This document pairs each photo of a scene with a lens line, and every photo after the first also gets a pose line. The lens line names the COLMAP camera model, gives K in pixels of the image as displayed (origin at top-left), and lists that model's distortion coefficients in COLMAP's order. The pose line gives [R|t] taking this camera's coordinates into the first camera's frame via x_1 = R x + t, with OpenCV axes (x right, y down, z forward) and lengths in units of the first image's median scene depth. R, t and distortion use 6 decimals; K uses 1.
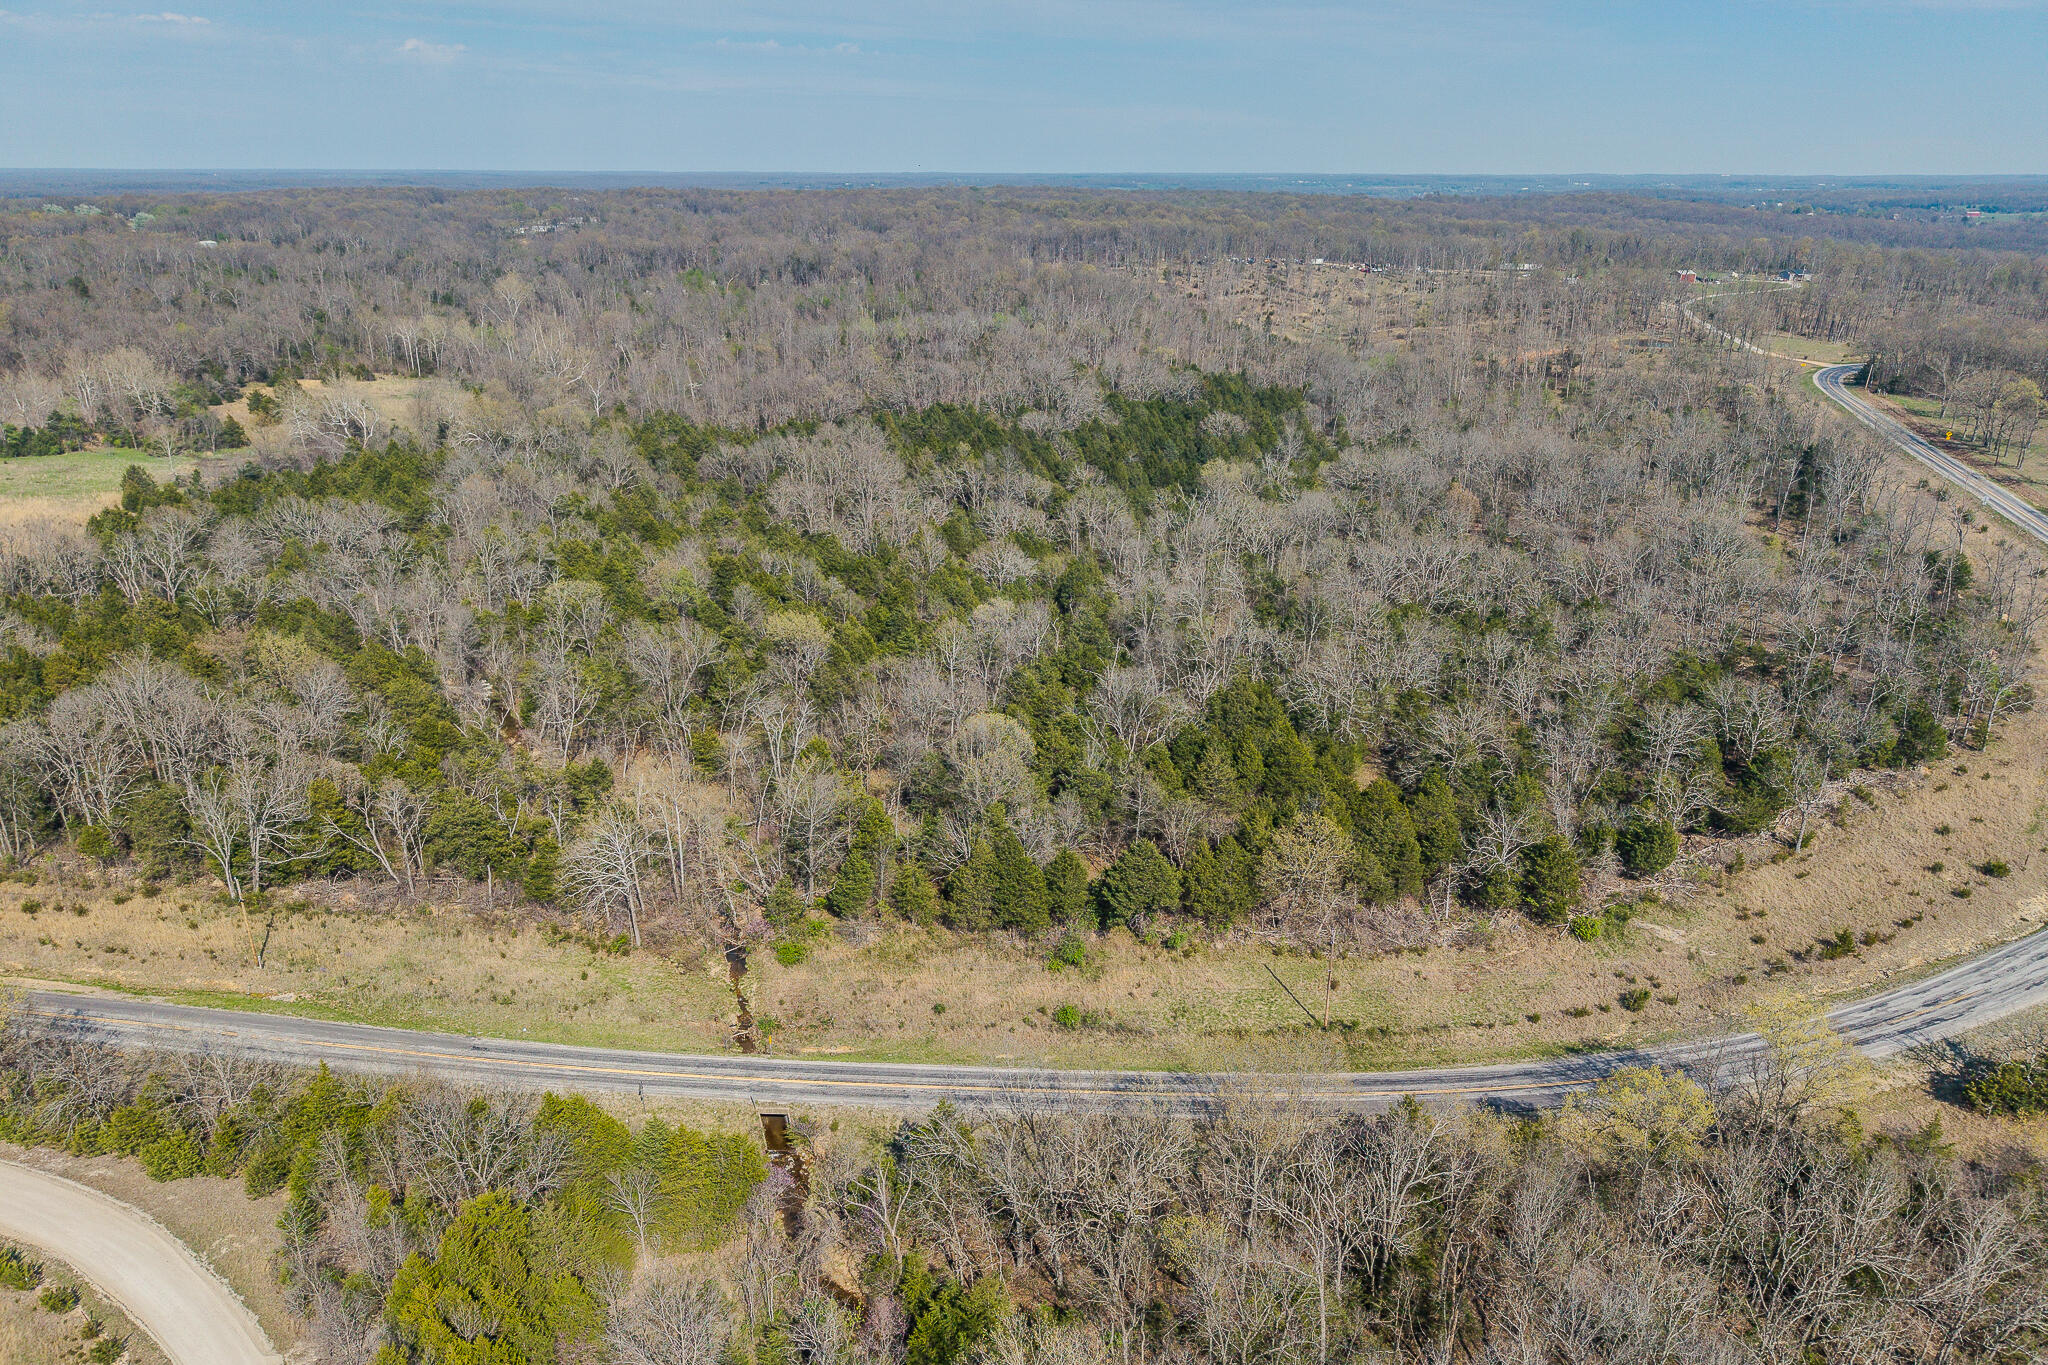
lens RADIAL K [[1379.5, 0, 1024.0], [0, 1379.5, 682.5], [0, 0, 1]] dist [0.023904, -0.023476]
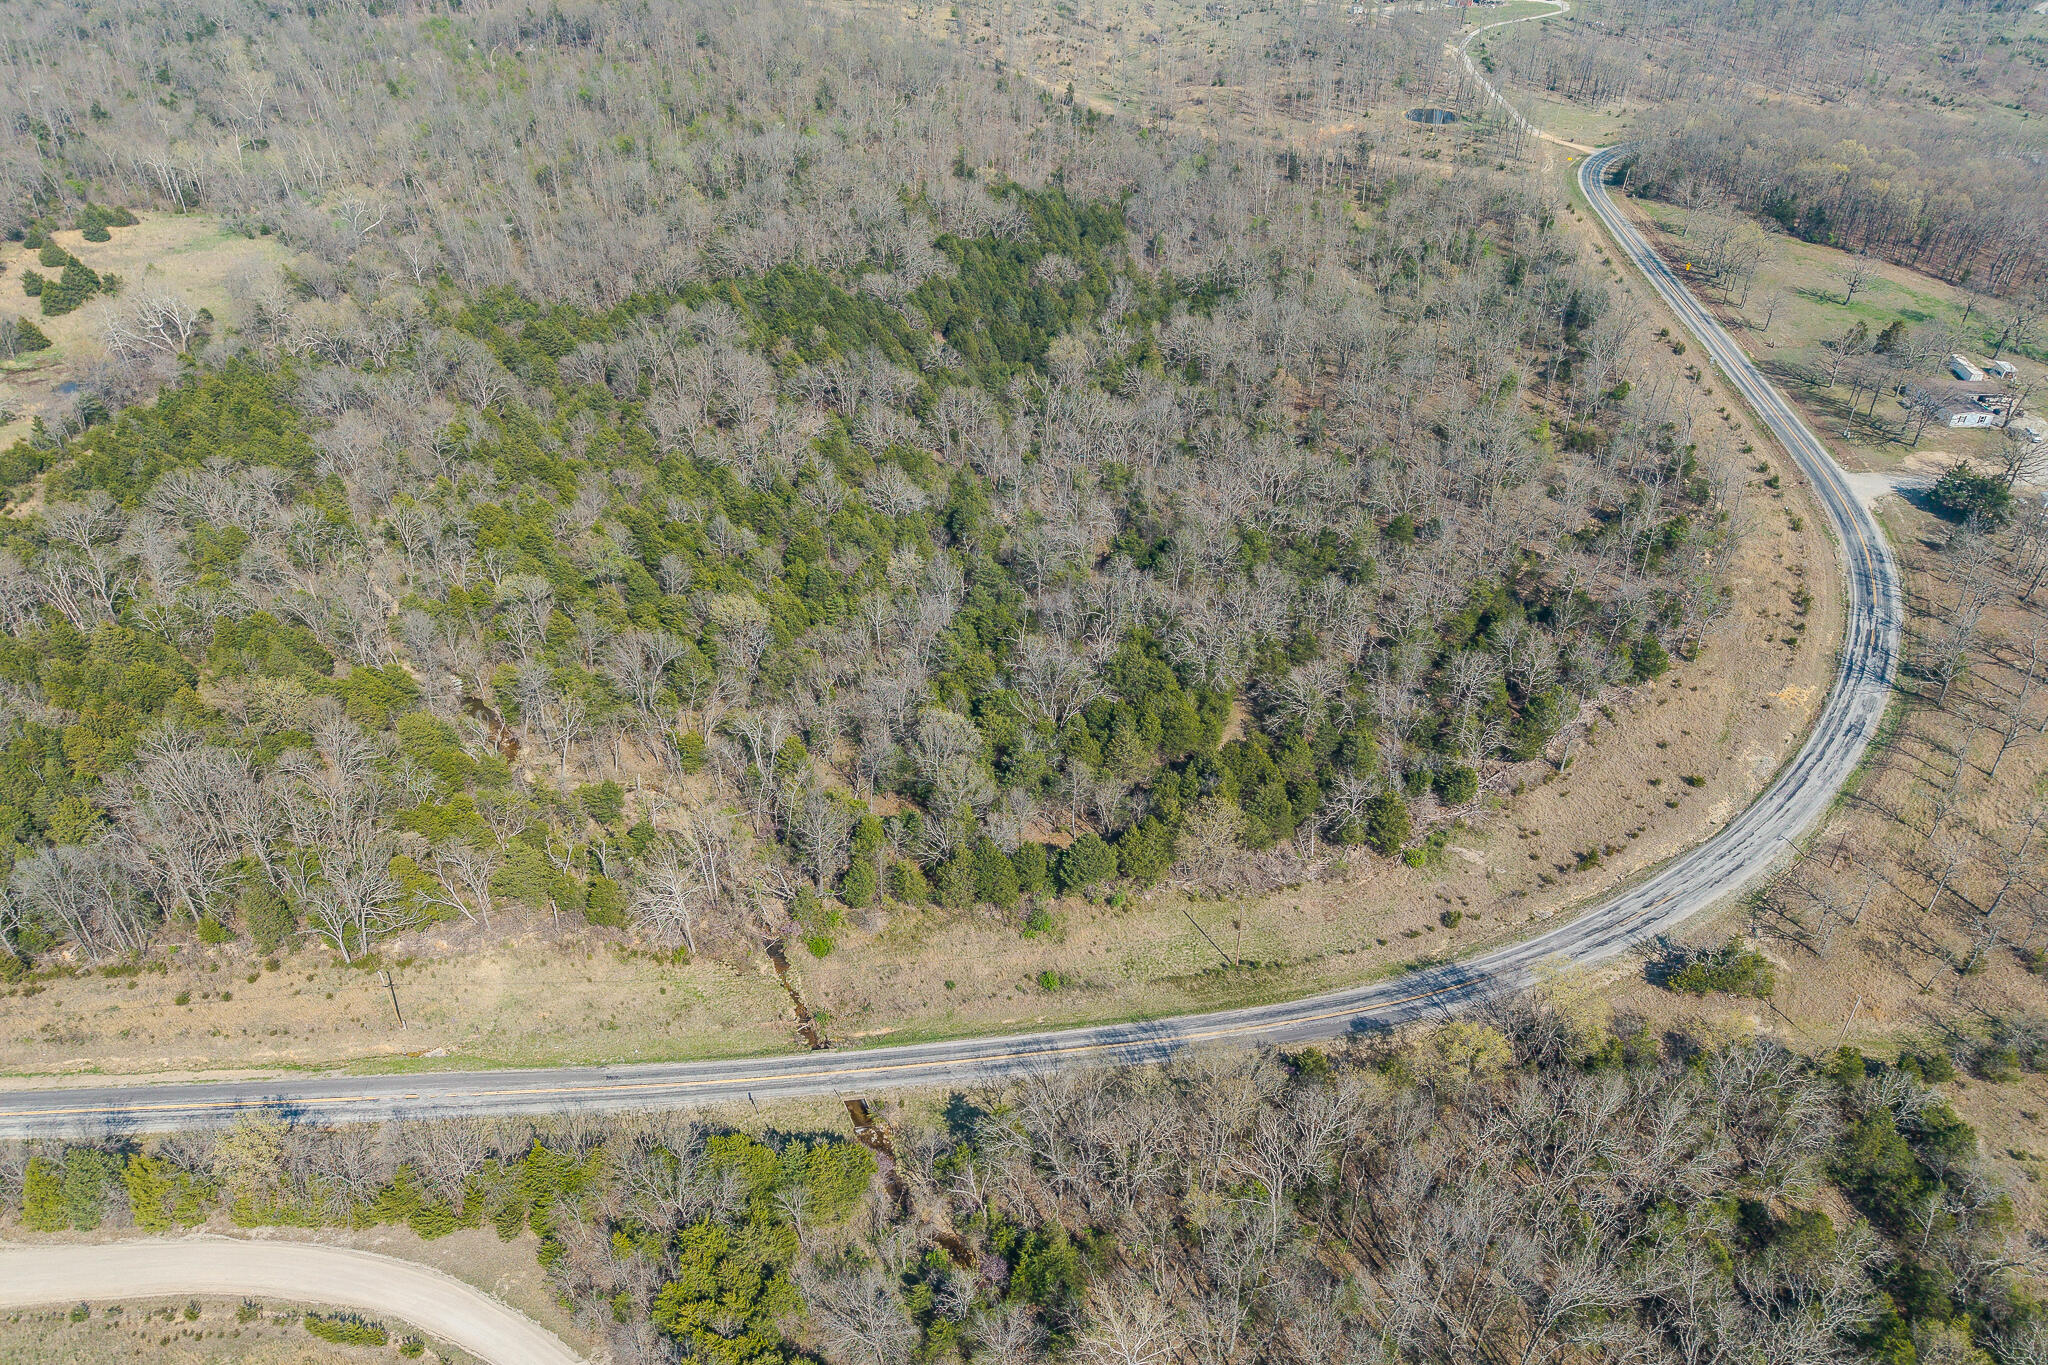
lens RADIAL K [[1377.5, 0, 1024.0], [0, 1377.5, 682.5], [0, 0, 1]] dist [0.058662, -0.096352]
pose [[0.985562, -0.107575, 0.130752, -0.125676], [0.074590, 0.969107, 0.235089, -0.327676], [-0.152002, -0.221942, 0.963139, -0.202291]]
